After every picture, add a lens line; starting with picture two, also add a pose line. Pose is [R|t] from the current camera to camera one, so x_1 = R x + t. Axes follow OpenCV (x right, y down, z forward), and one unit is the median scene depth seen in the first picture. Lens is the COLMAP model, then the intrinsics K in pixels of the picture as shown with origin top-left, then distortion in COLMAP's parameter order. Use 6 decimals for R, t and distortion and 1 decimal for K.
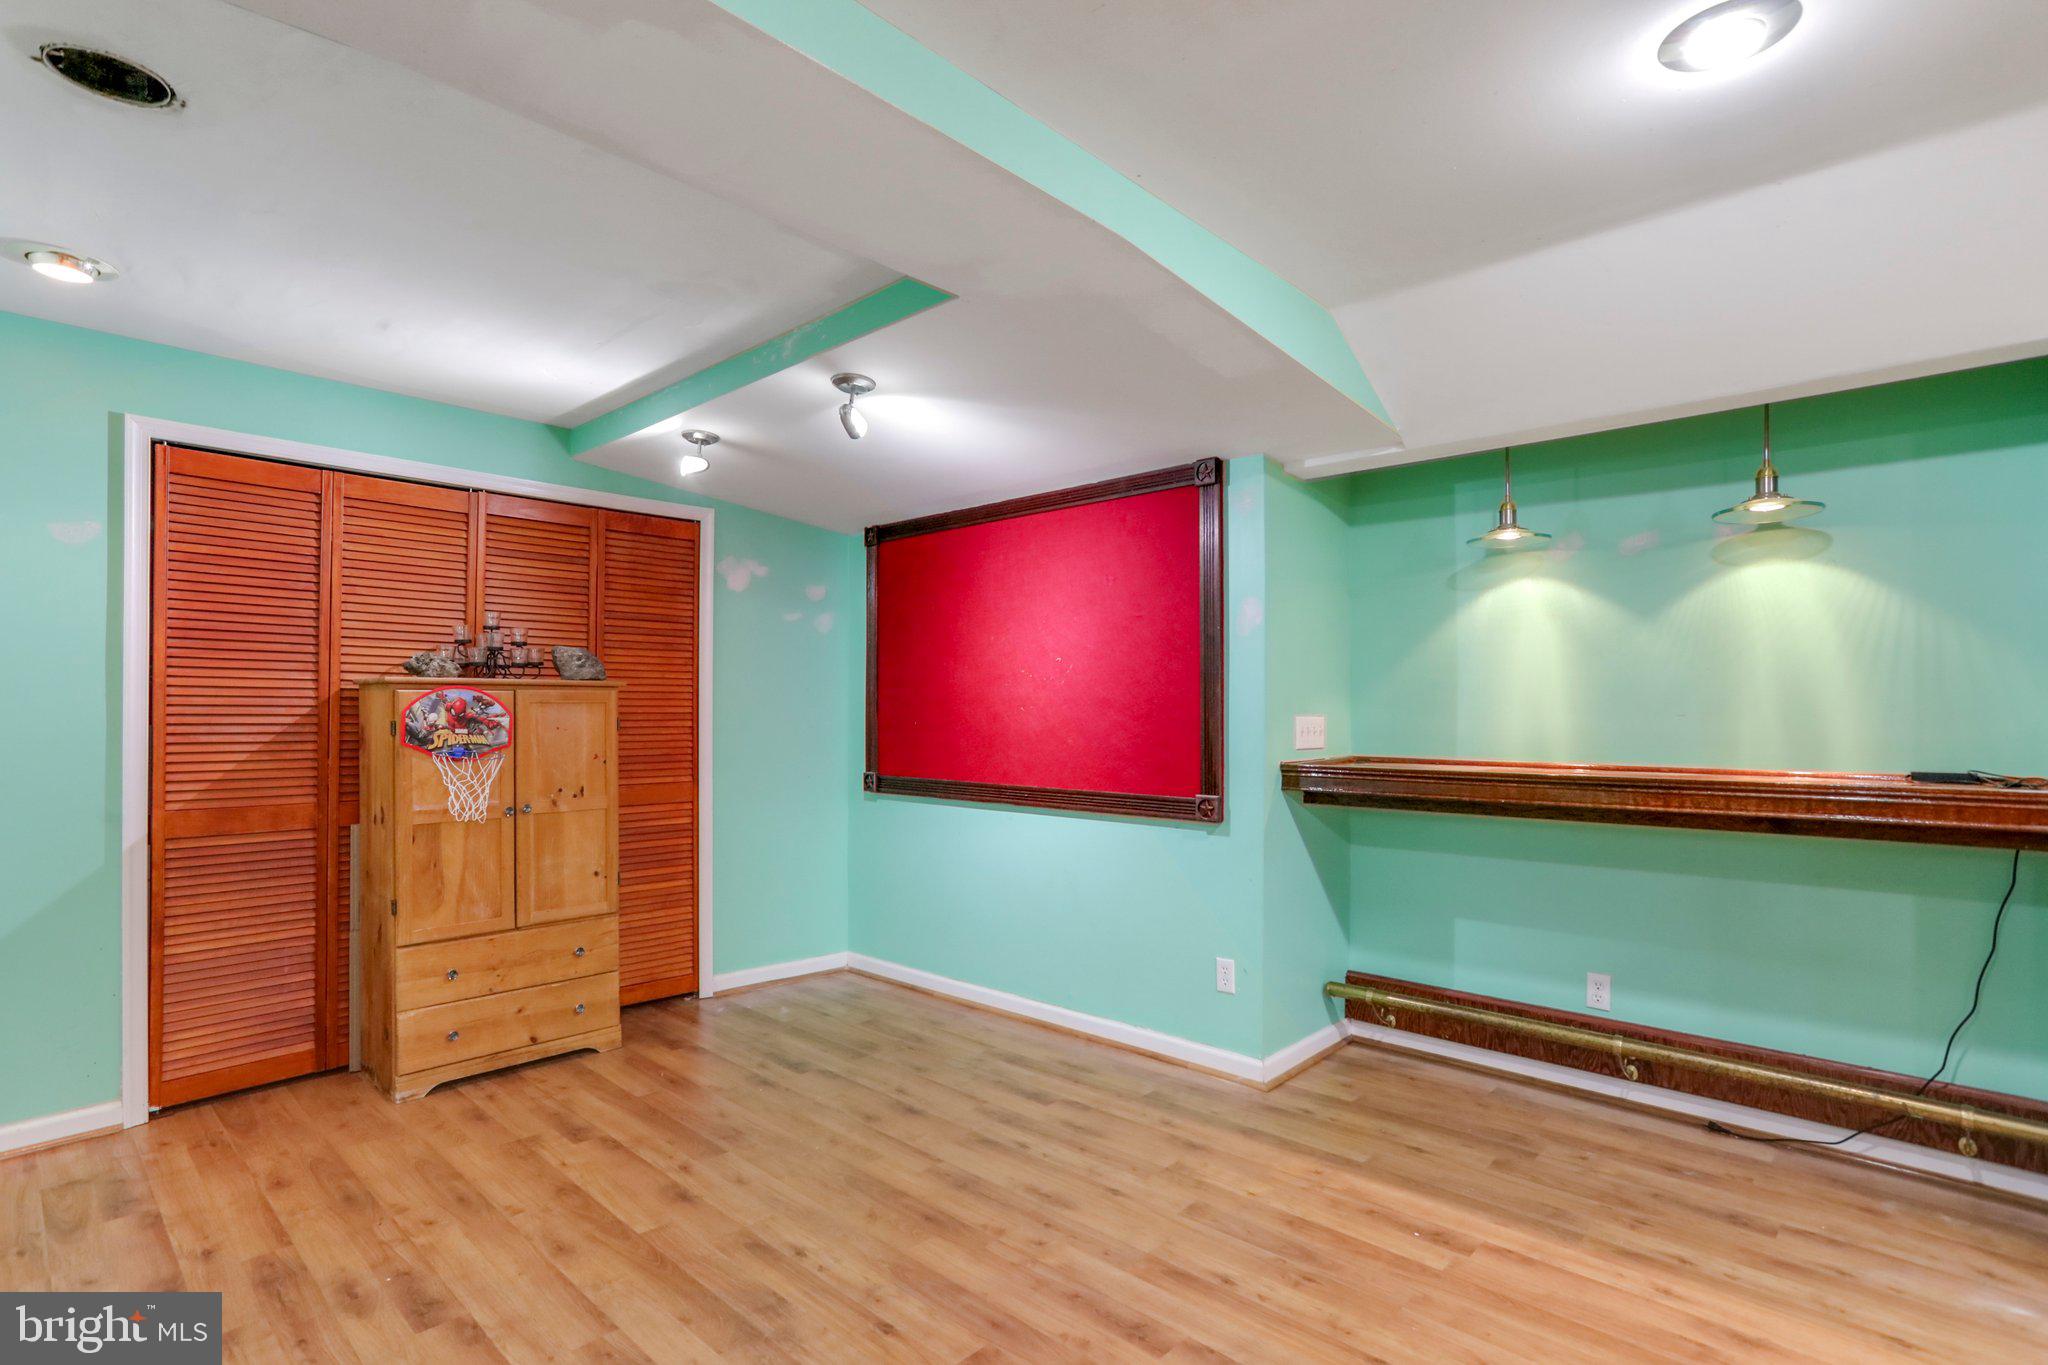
lens RADIAL K [[997.5, 0, 1032.8], [0, 997.5, 704.3], [0, 0, 1]] dist [-0.047474, 0.023507]
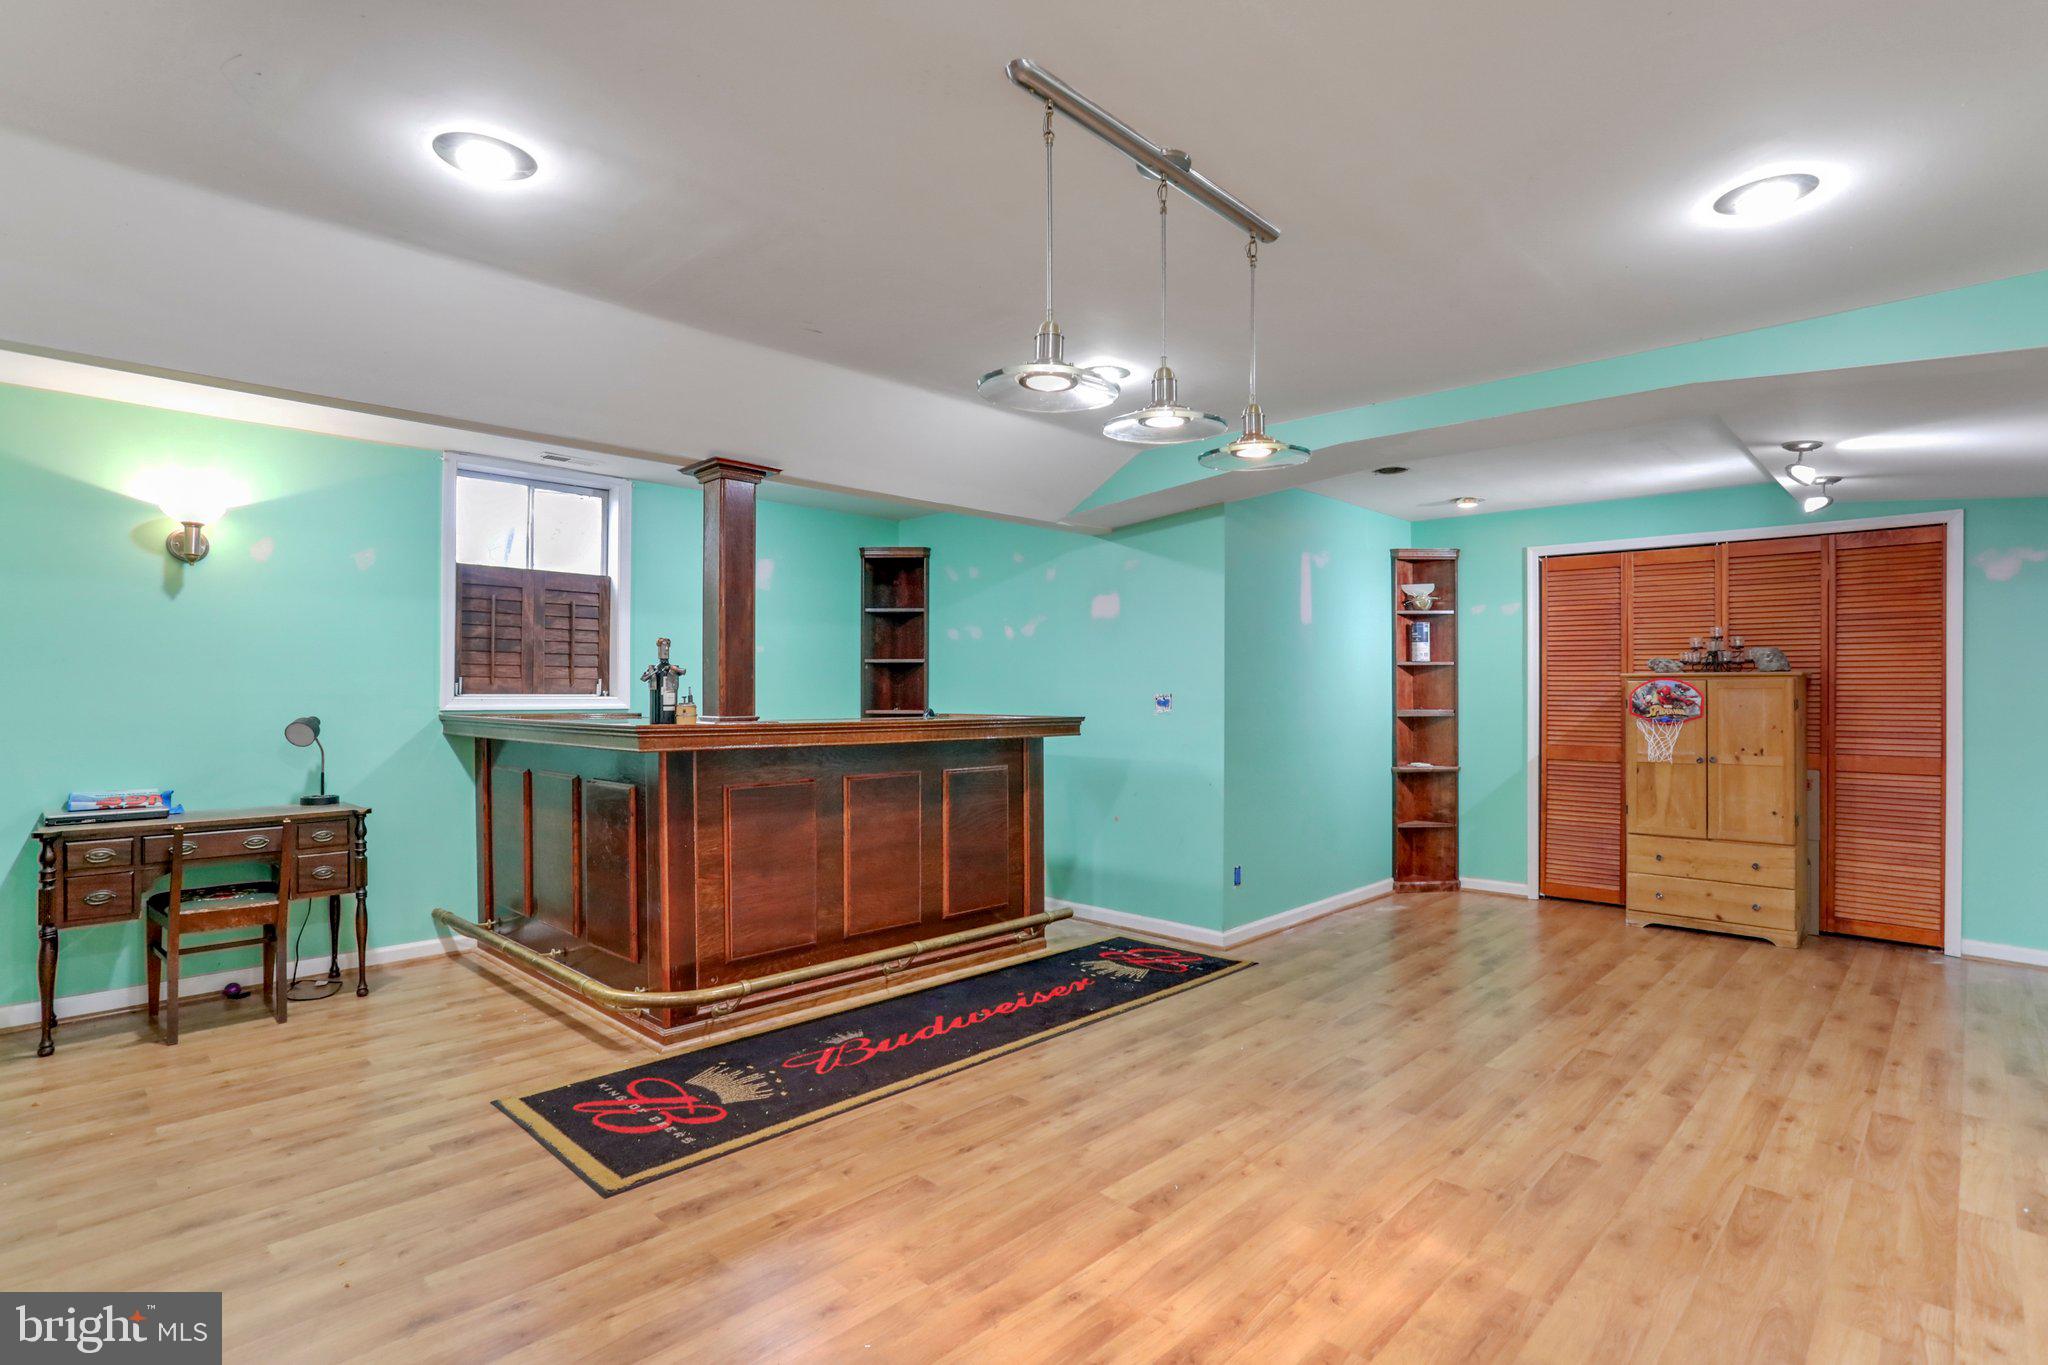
lens RADIAL K [[997.5, 0, 1020.5], [0, 997.5, 686.8], [0, 0, 1]] dist [-0.047474, 0.023507]
pose [[-0.025507, -0.006217, -0.999655, 1.014869], [0.000651, 0.999980, -0.006235, 0.004753], [0.999674, -0.000810, -0.025502, -0.005892]]
